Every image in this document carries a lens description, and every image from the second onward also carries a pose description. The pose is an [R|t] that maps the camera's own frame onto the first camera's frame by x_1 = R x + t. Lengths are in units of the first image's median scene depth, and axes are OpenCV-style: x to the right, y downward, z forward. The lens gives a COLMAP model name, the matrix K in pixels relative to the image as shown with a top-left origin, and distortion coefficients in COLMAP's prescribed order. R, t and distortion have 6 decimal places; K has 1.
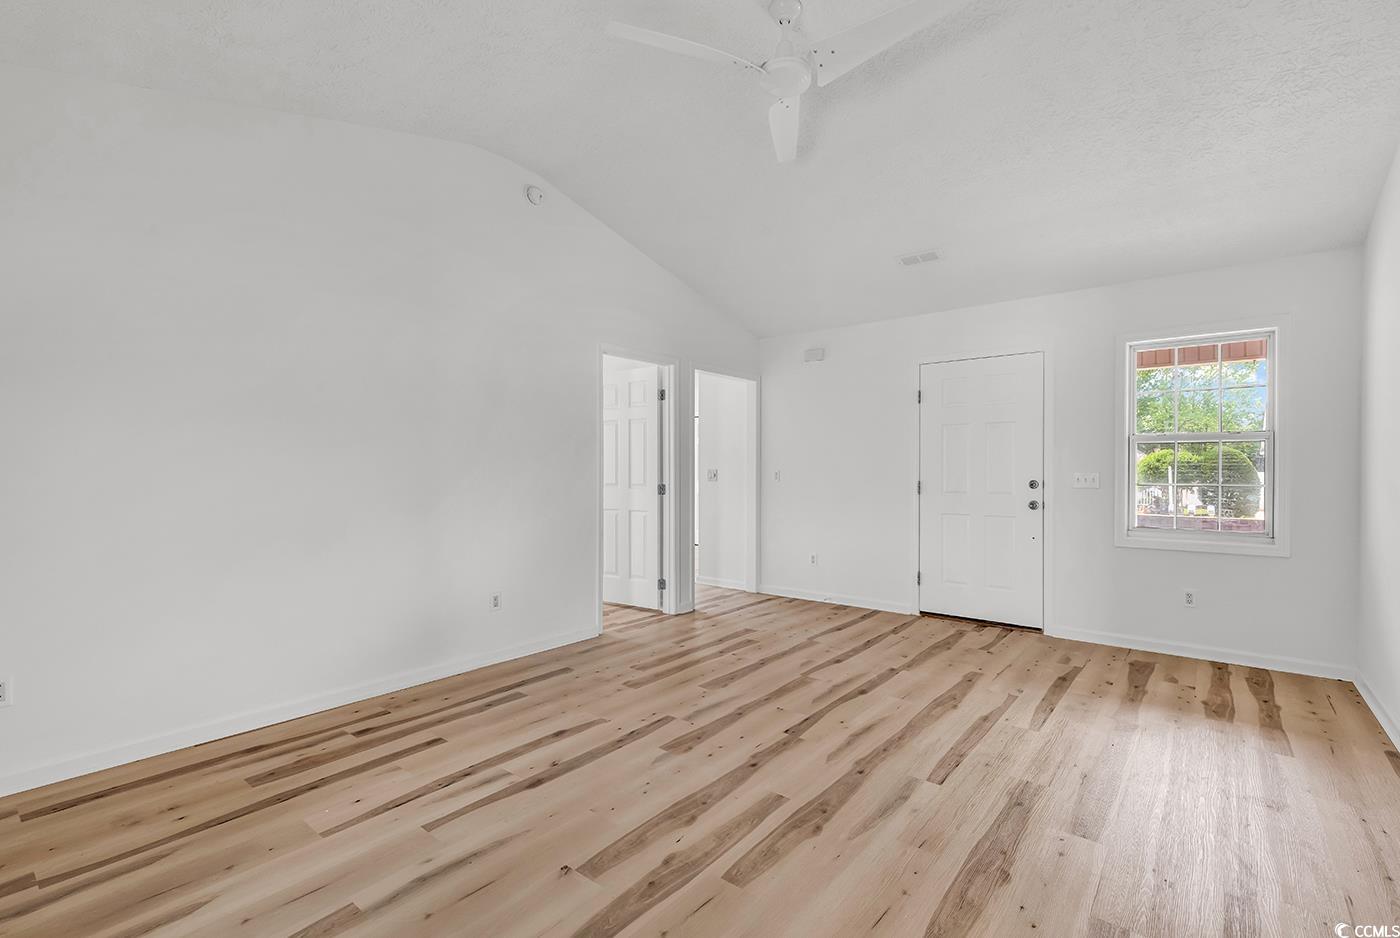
lens RADIAL K [[642.4, 0, 700.0], [0, 642.4, 469.0], [0, 0, 1]] dist [-0.001374, -0.000199]
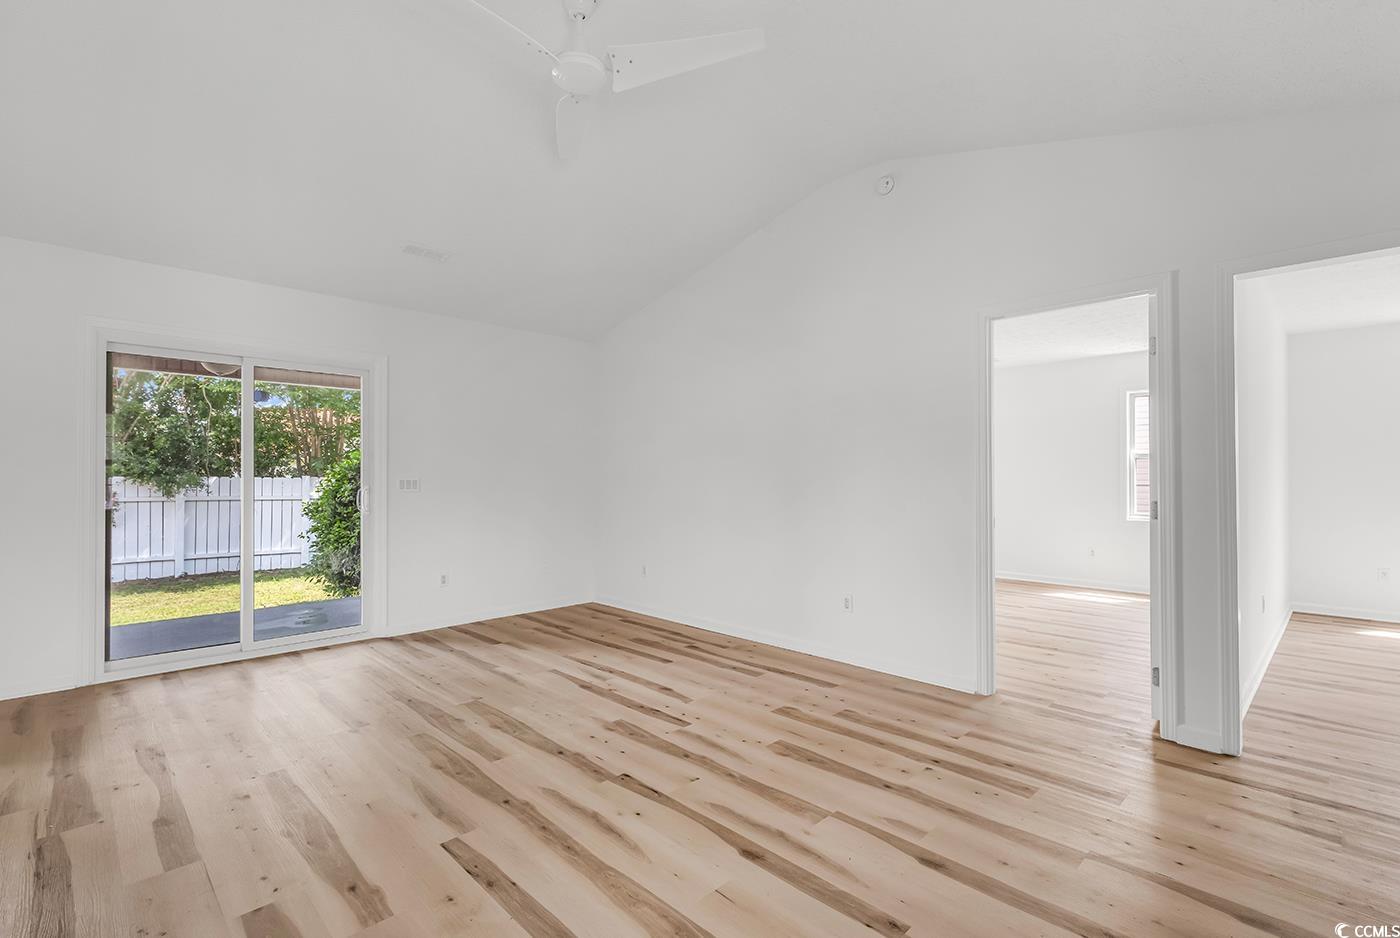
lens RADIAL K [[642.4, 0, 700.0], [0, 642.4, 469.0], [0, 0, 1]] dist [-0.001374, -0.000199]
pose [[-0.114424, -0.010268, -0.993379, 0.939313], [-0.002265, 0.999947, -0.010075, 0.006906], [0.993429, 0.001097, -0.114441, 1.145071]]
